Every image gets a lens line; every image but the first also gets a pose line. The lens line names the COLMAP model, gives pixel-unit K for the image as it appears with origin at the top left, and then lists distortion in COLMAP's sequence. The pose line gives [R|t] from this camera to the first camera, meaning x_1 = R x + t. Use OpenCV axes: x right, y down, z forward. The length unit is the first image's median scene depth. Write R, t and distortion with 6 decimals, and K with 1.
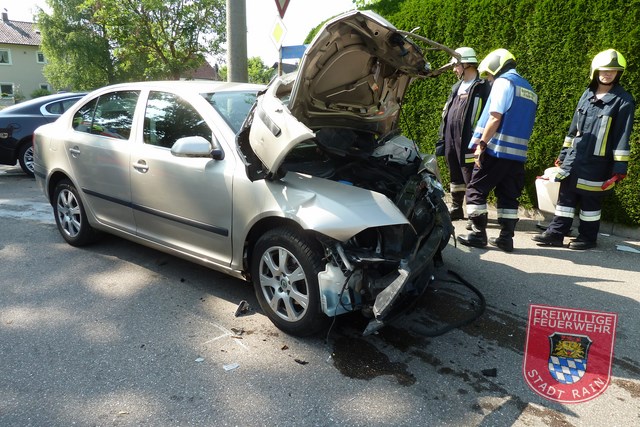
lens RADIAL K [[451.7, 0, 320.0], [0, 451.7, 213.5], [0, 0, 1]] dist [-0.002384, -0.023633]
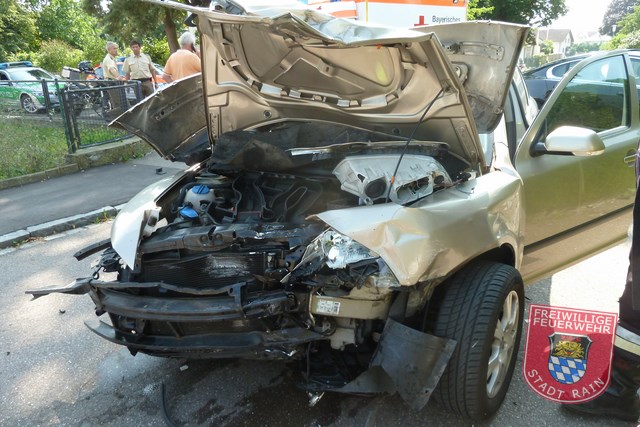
lens RADIAL K [[451.7, 0, 320.0], [0, 451.7, 213.5], [0, 0, 1]] dist [-0.002384, -0.023633]
pose [[0.162761, 0.309848, -0.936751, 0.757742], [-0.213091, 0.938044, 0.273251, -0.256618], [0.963380, 0.155139, 0.218703, 0.886557]]
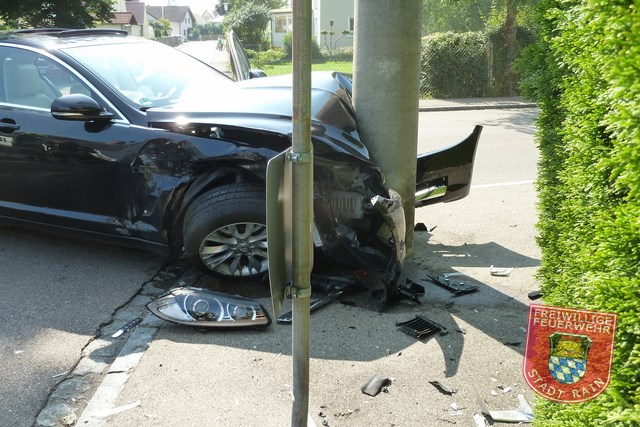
lens RADIAL K [[619.0, 0, 320.0], [0, 619.0, 213.5], [0, 0, 1]] dist [-0.013149, -0.020320]
pose [[0.736898, 0.180541, -0.651449, 0.227777], [-0.158668, 0.982949, 0.092932, -0.554580], [0.657119, 0.034883, 0.752979, 2.102042]]
